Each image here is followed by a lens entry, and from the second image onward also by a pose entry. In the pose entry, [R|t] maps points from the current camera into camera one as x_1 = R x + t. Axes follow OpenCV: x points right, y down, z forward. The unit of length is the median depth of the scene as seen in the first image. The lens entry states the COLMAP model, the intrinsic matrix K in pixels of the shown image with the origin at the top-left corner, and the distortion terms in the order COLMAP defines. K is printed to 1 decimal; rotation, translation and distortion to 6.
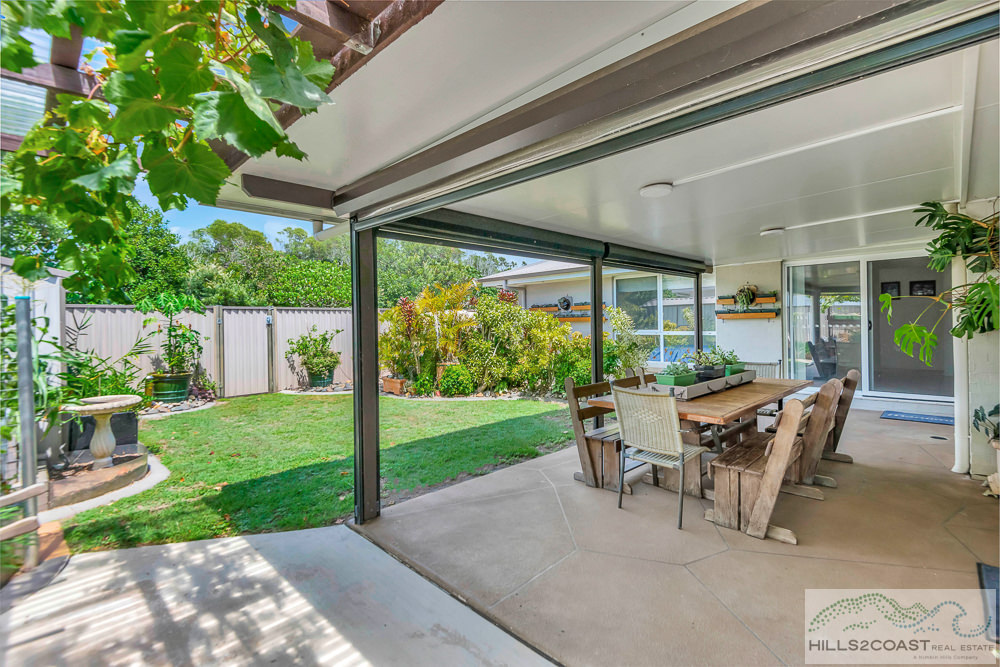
lens RADIAL K [[459.8, 0, 508.5], [0, 459.8, 320.2], [0, 0, 1]] dist [0.016678, -0.006398]
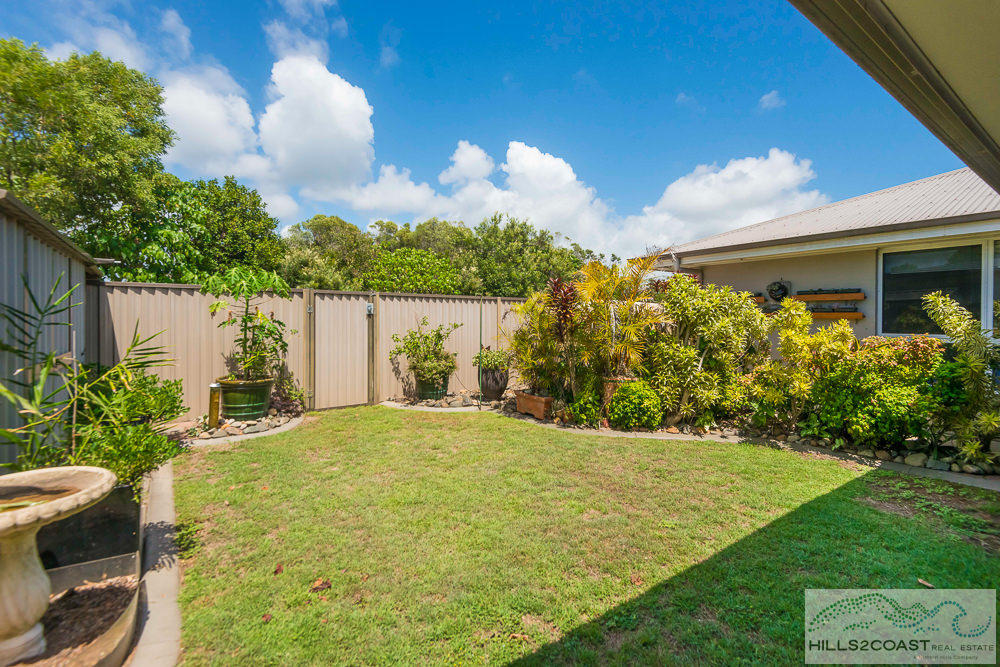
lens RADIAL K [[459.8, 0, 504.4], [0, 459.8, 323.4], [0, 0, 1]] dist [0.016678, -0.006398]
pose [[0.984719, 0.022396, -0.172705, -0.186109], [-0.019642, 0.999651, 0.017640, 0.006069], [0.173040, -0.013978, 0.984816, 0.321270]]
